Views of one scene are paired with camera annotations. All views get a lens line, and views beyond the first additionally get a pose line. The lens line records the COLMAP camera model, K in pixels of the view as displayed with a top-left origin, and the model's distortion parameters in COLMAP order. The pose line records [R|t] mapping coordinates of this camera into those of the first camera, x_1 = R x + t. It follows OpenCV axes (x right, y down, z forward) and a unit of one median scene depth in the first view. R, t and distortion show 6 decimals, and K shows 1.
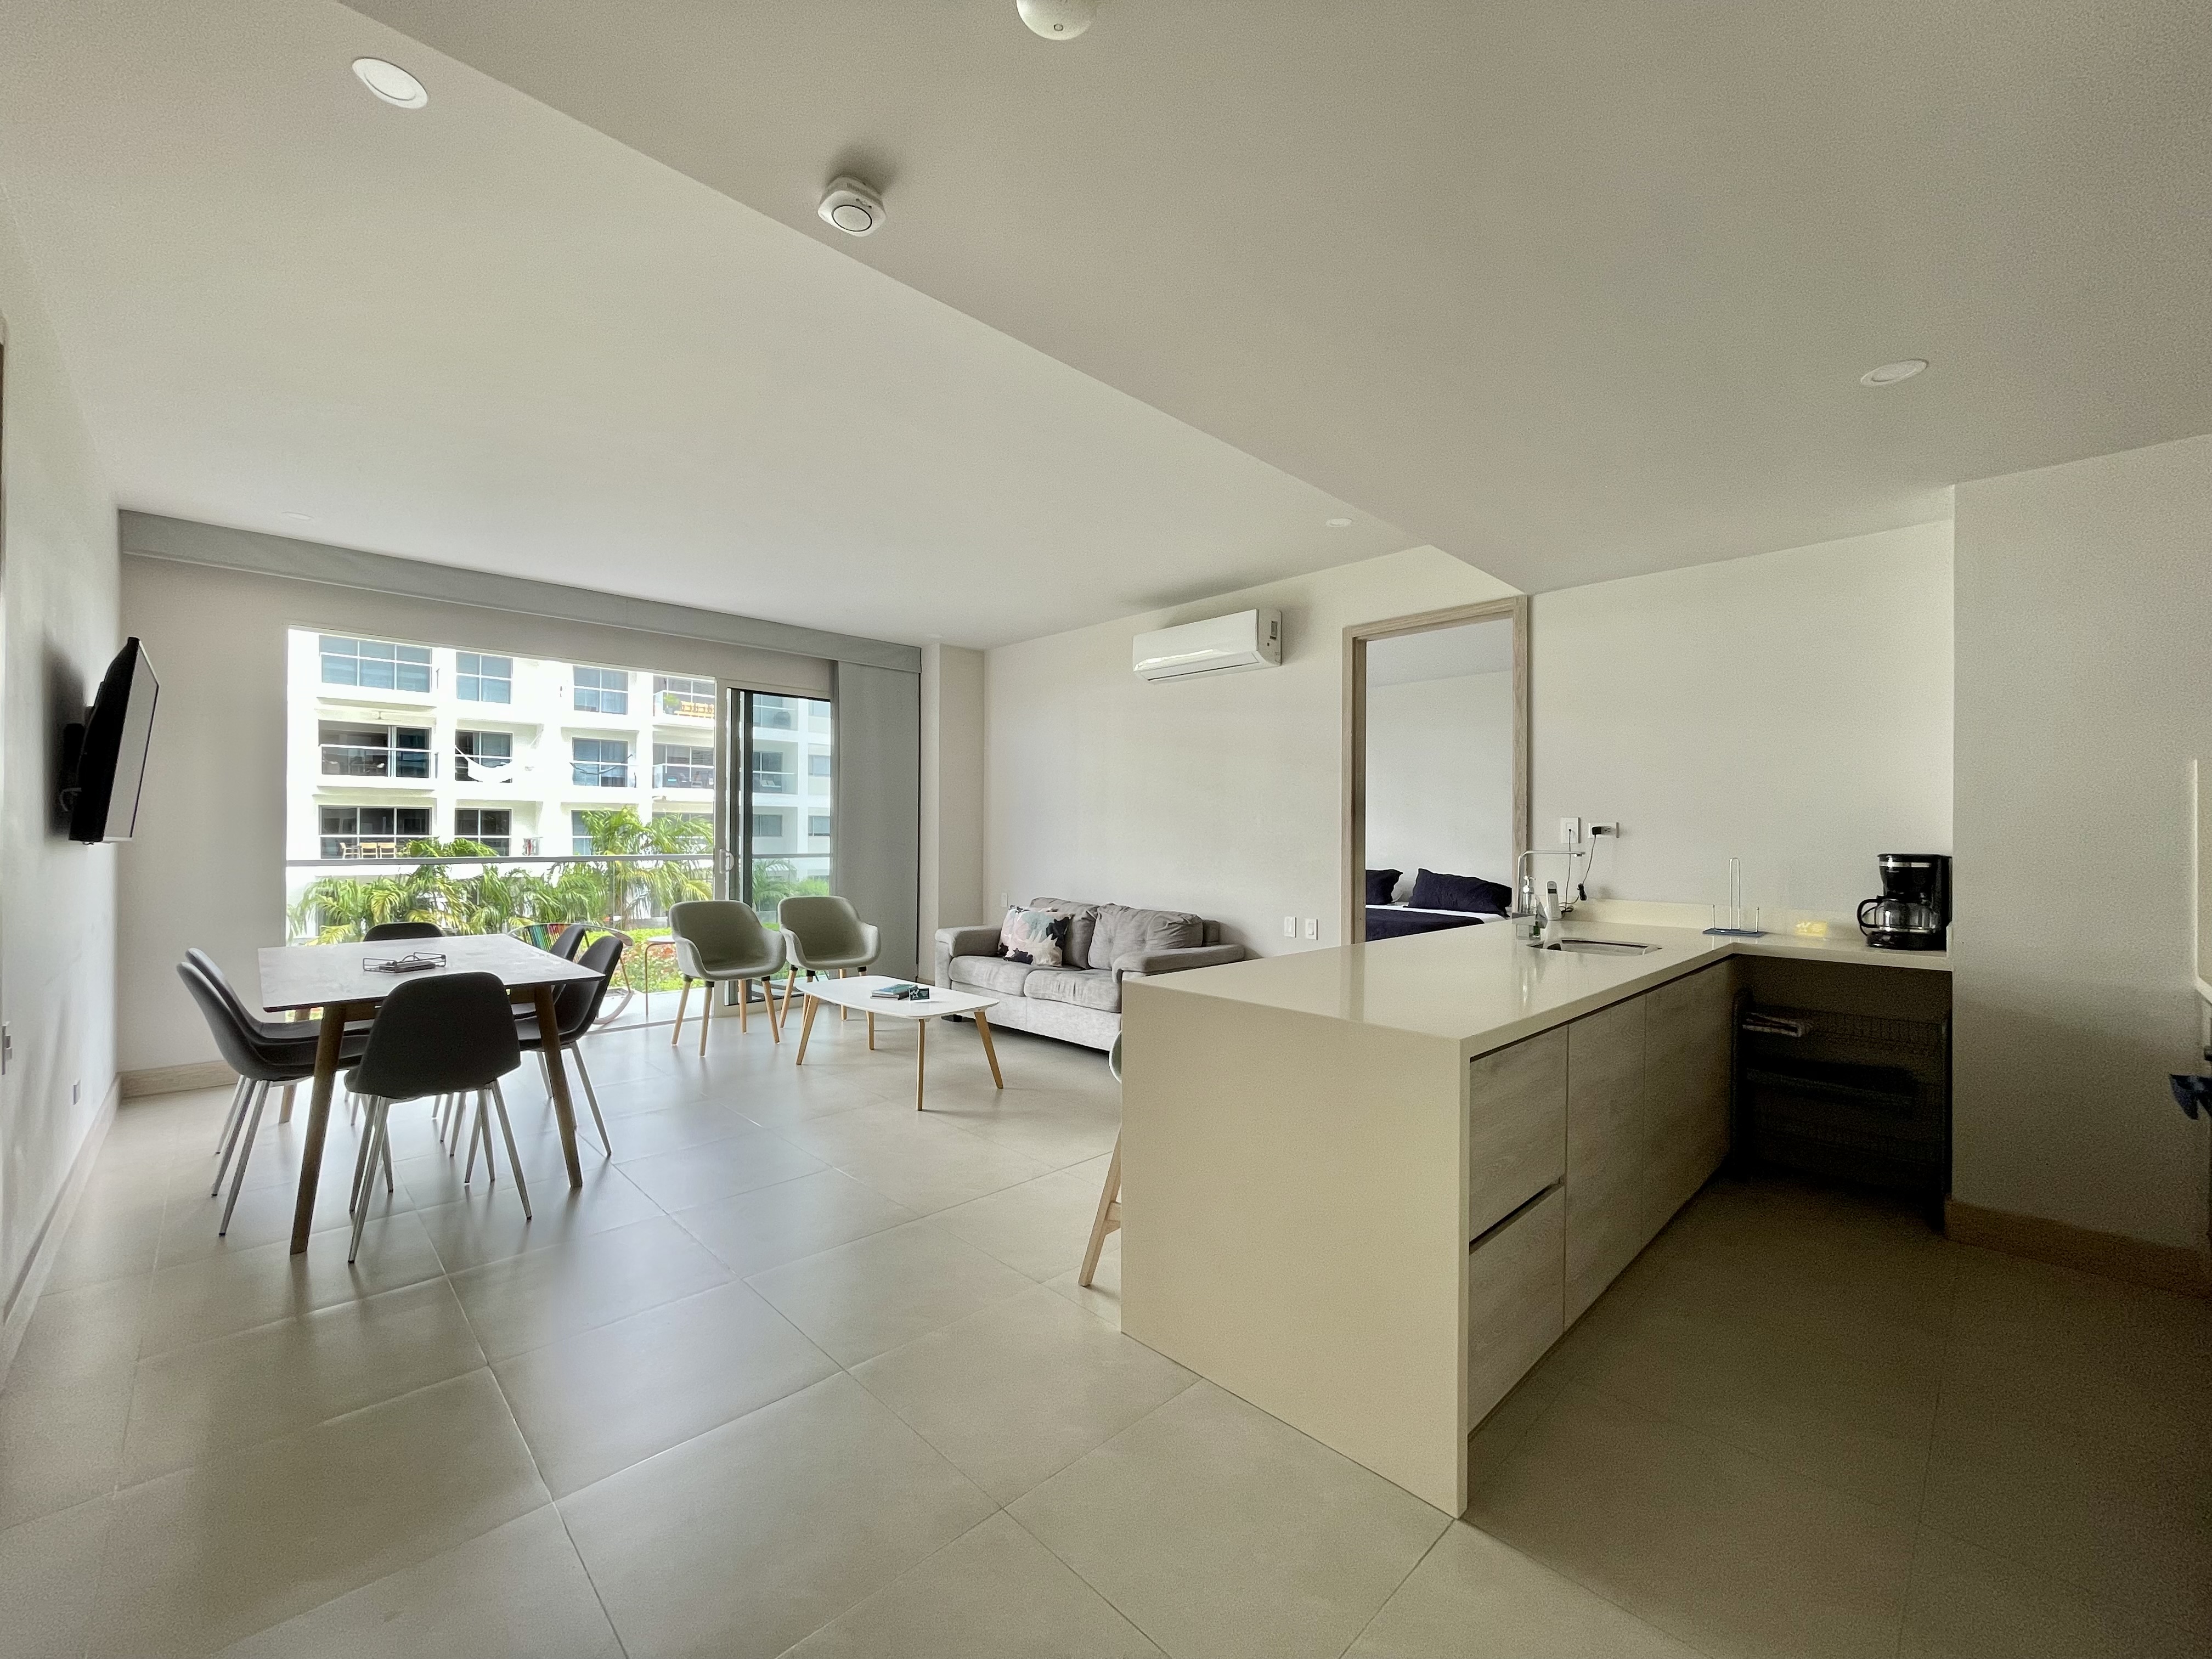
lens RADIAL K [[896.6, 0, 1101.3], [0, 896.6, 828.2], [0, 0, 1]] dist [0.002299, -0.001327]
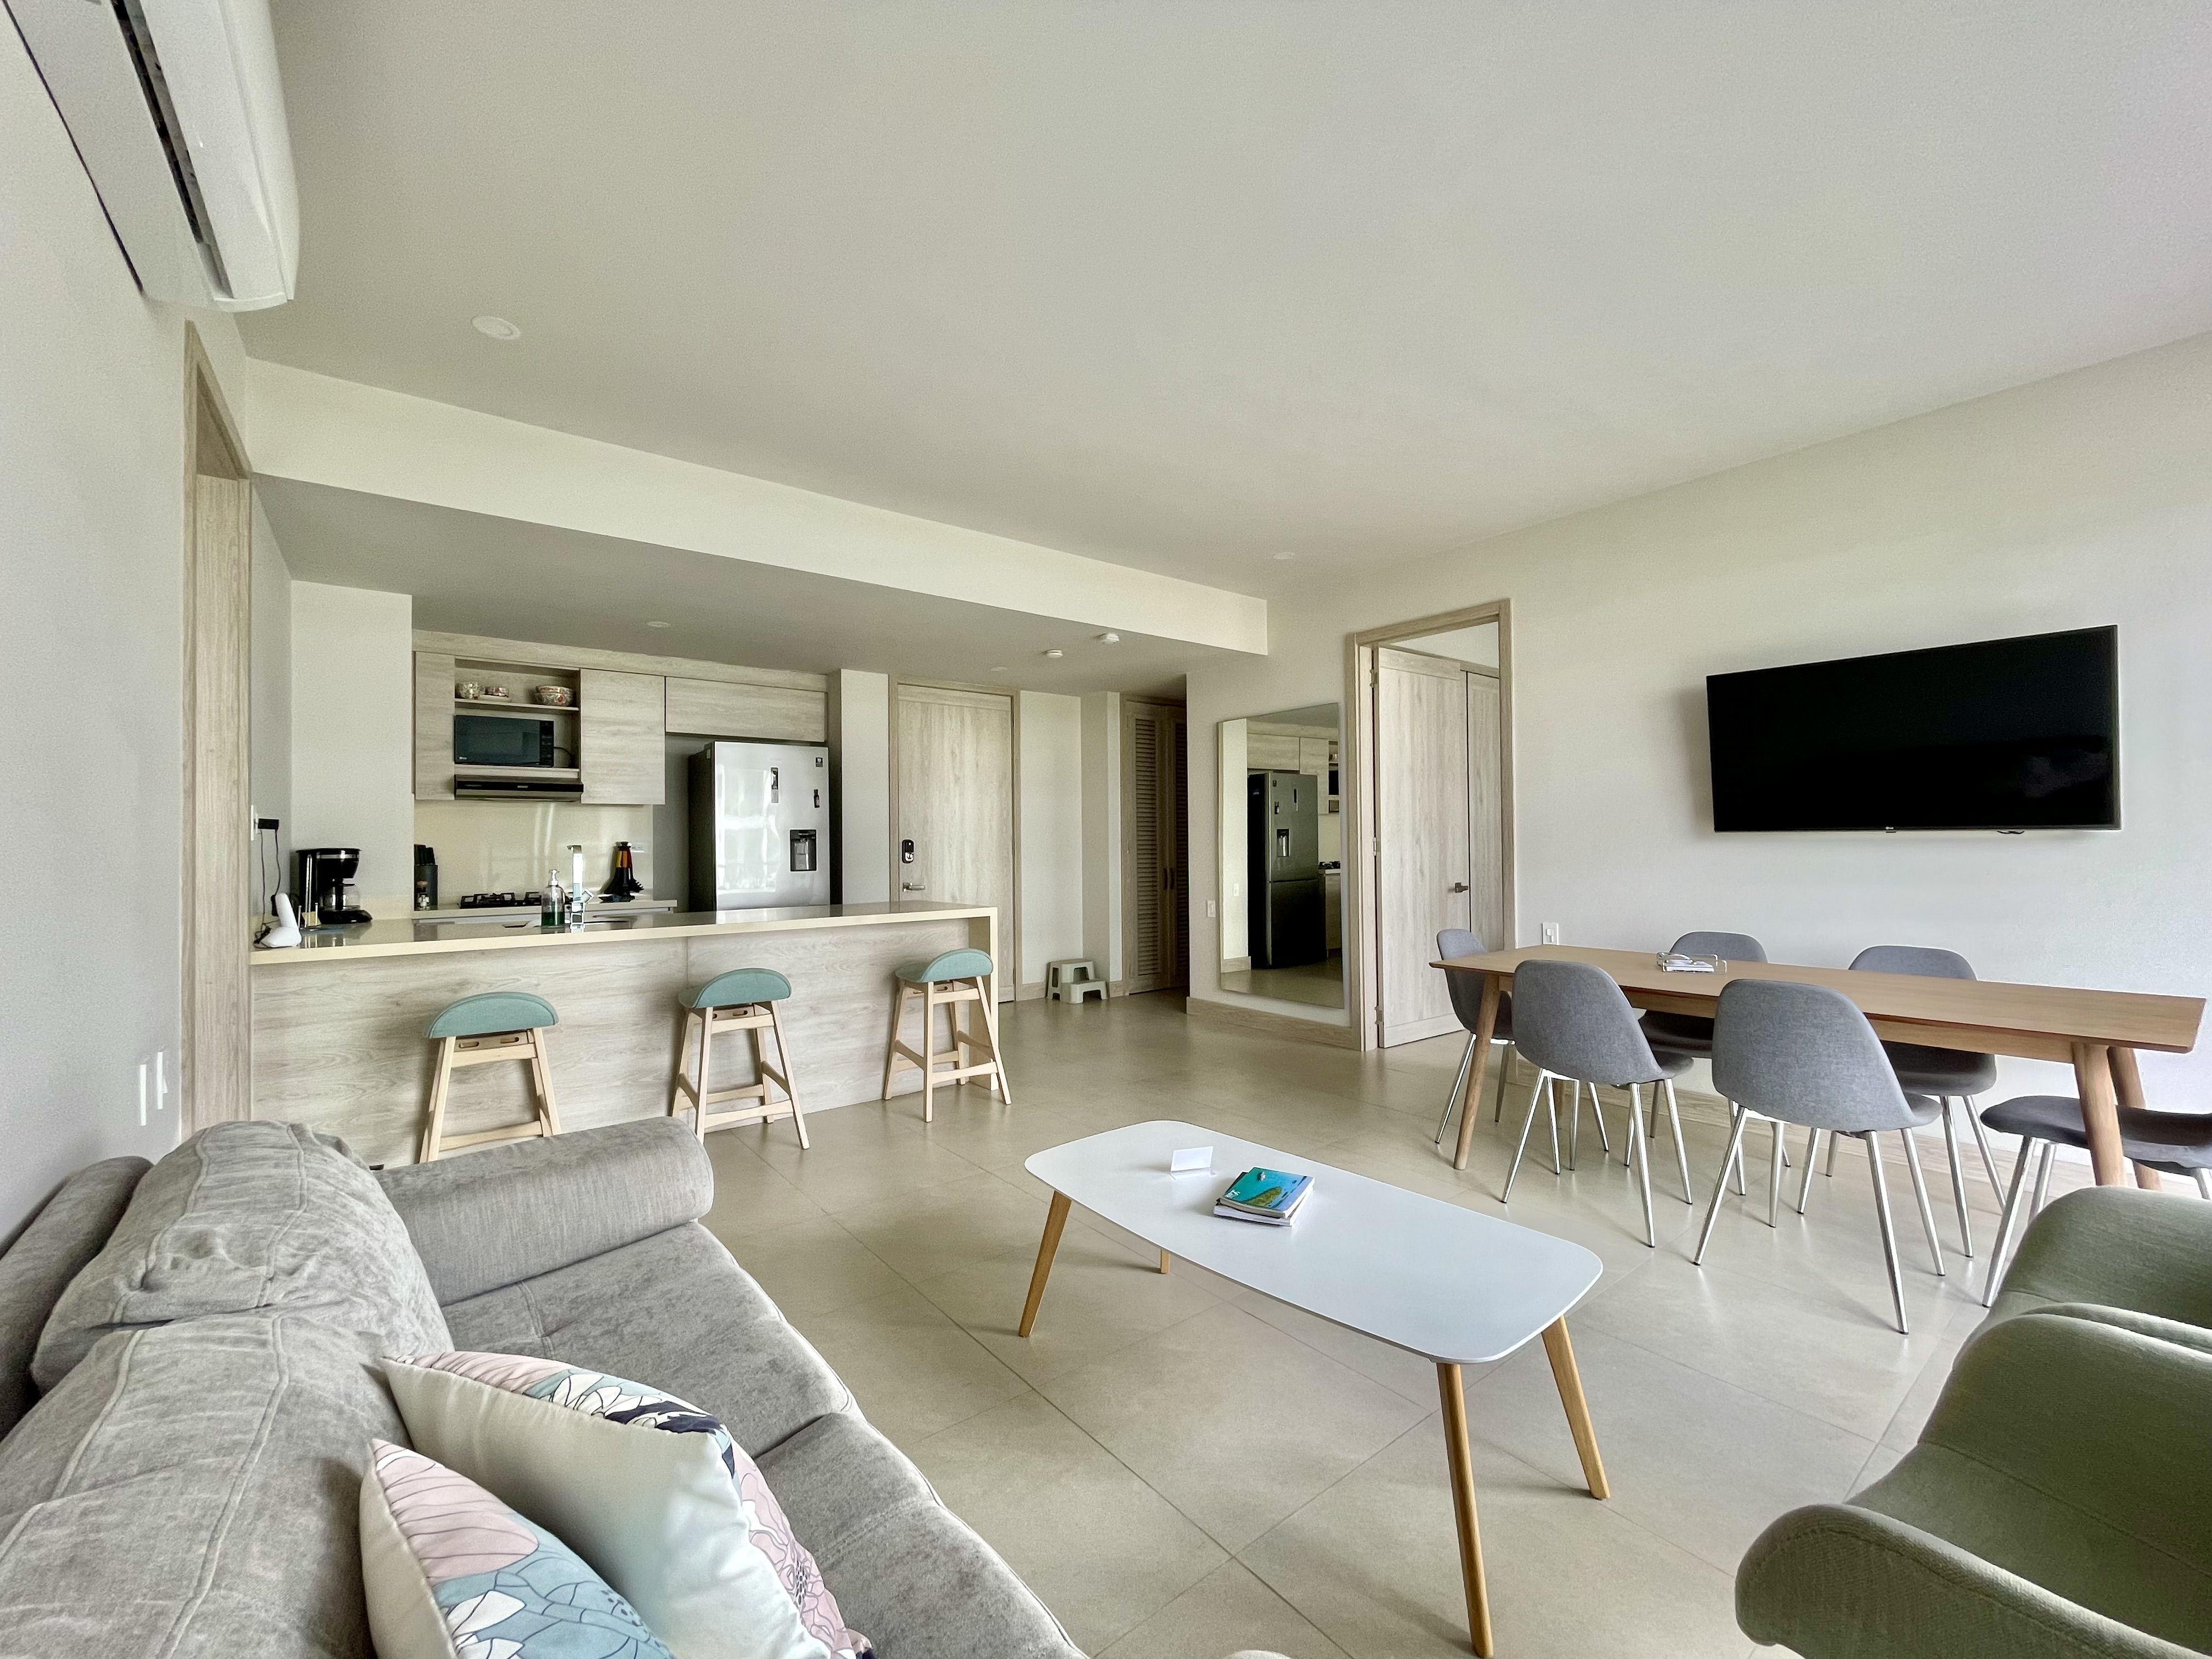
lens RADIAL K [[896.6, 0, 1099.5], [0, 896.6, 836.2], [0, 0, 1]] dist [0.002299, -0.001327]
pose [[-0.993147, 0.004964, 0.116764, -0.172218], [0.003539, 0.999917, -0.012408, 0.017590], [-0.116816, -0.011909, -0.993082, 1.194854]]
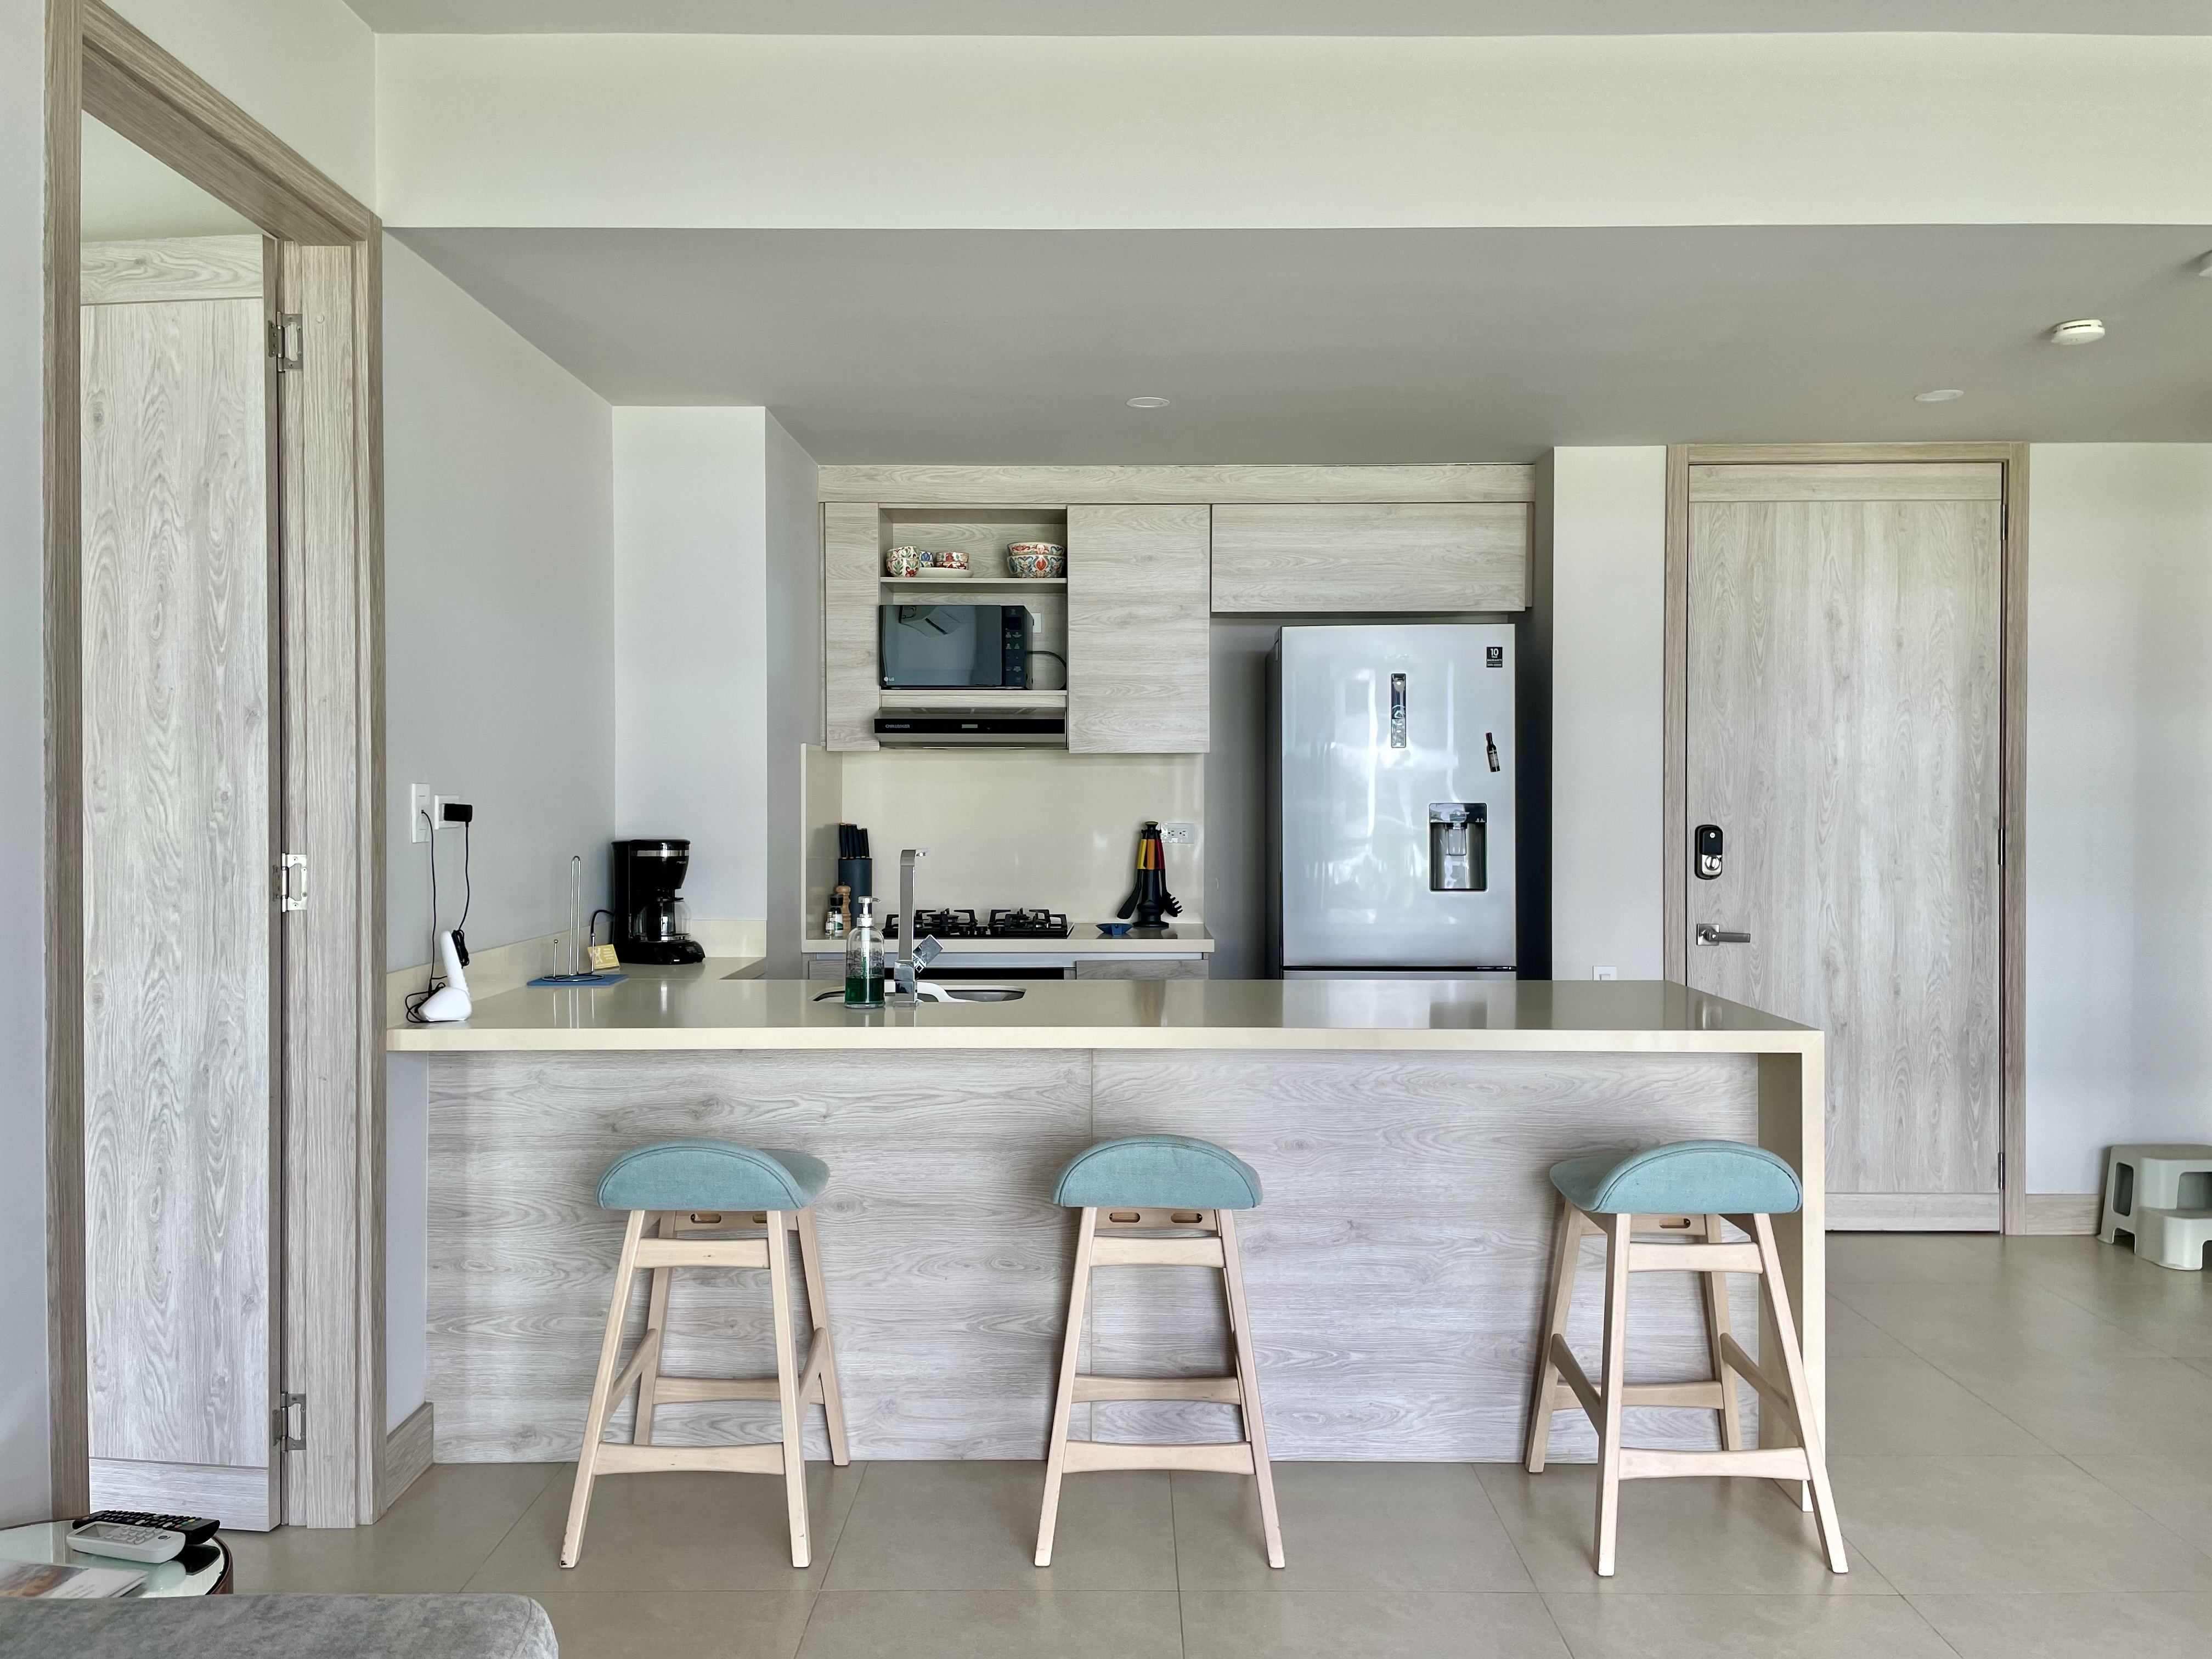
lens RADIAL K [[1673.0, 0, 1105.4], [0, 1673.0, 815.5], [0, 0, 1]] dist [0.062244, -0.044329]
pose [[-0.709265, -0.012681, 0.704828, -0.215062], [-0.007305, 0.999917, 0.010639, -0.005385], [-0.704904, 0.002398, -0.709299, 0.985893]]
